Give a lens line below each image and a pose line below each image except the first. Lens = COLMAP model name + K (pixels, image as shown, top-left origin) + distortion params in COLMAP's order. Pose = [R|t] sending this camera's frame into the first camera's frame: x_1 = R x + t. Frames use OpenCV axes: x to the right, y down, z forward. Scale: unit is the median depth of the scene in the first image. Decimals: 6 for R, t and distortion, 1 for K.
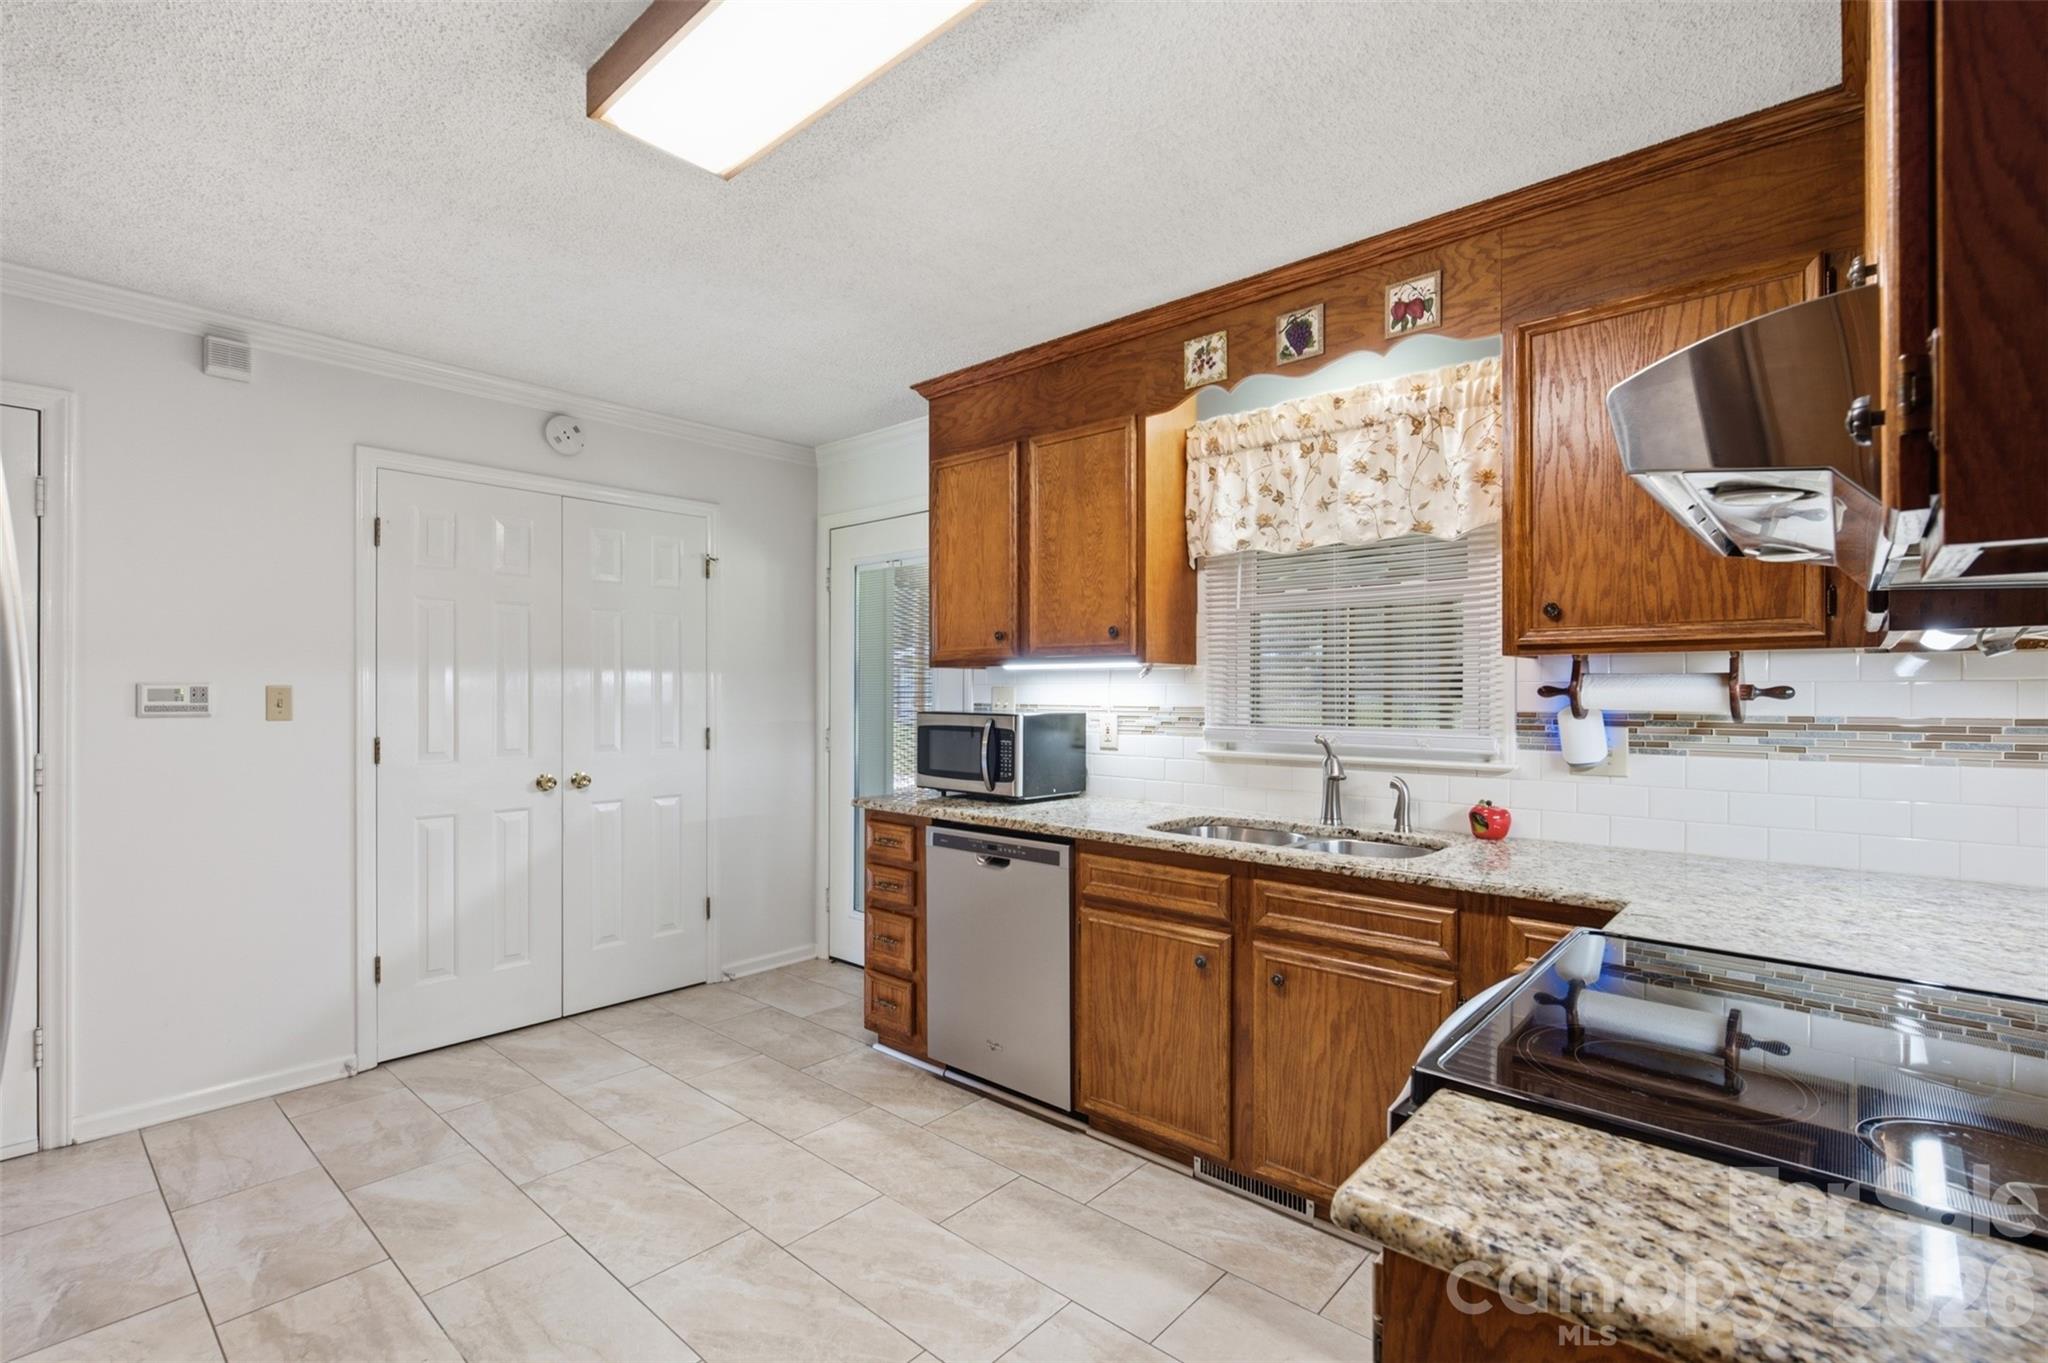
lens RADIAL K [[931.8, 0, 1015.5], [0, 931.8, 695.4], [0, 0, 1]] dist [-0.001738, -0.000383]
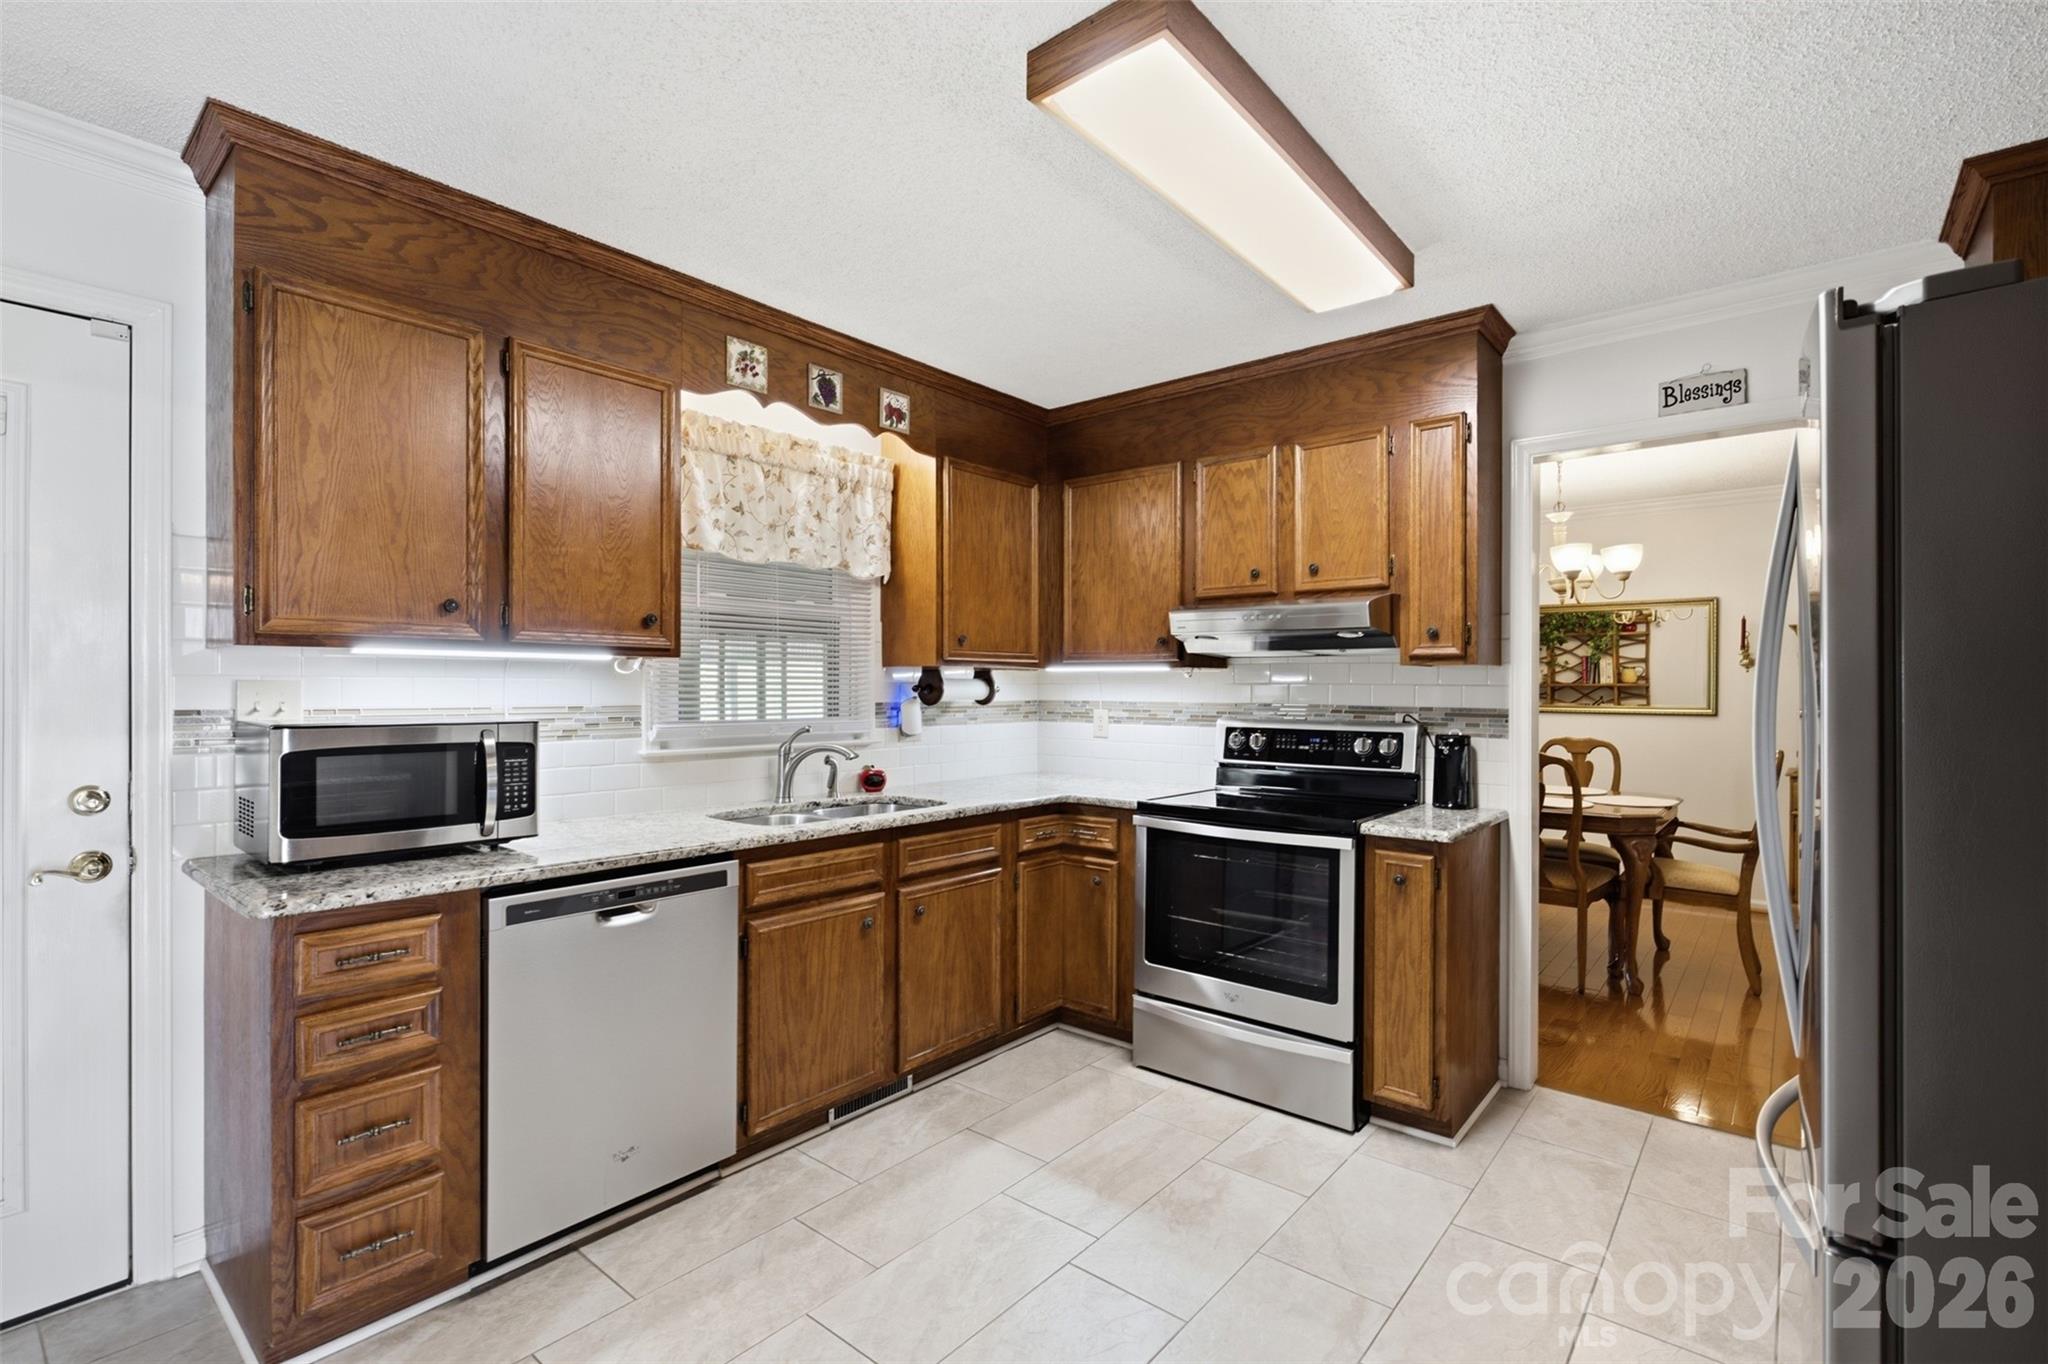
lens RADIAL K [[931.8, 0, 1015.5], [0, 931.8, 695.9], [0, 0, 1]] dist [-0.001738, -0.000383]
pose [[-0.031394, -0.008742, 0.999469, -0.885803], [0.003388, 0.999955, 0.008852, -0.005061], [-0.999501, 0.003665, -0.031363, 0.787469]]
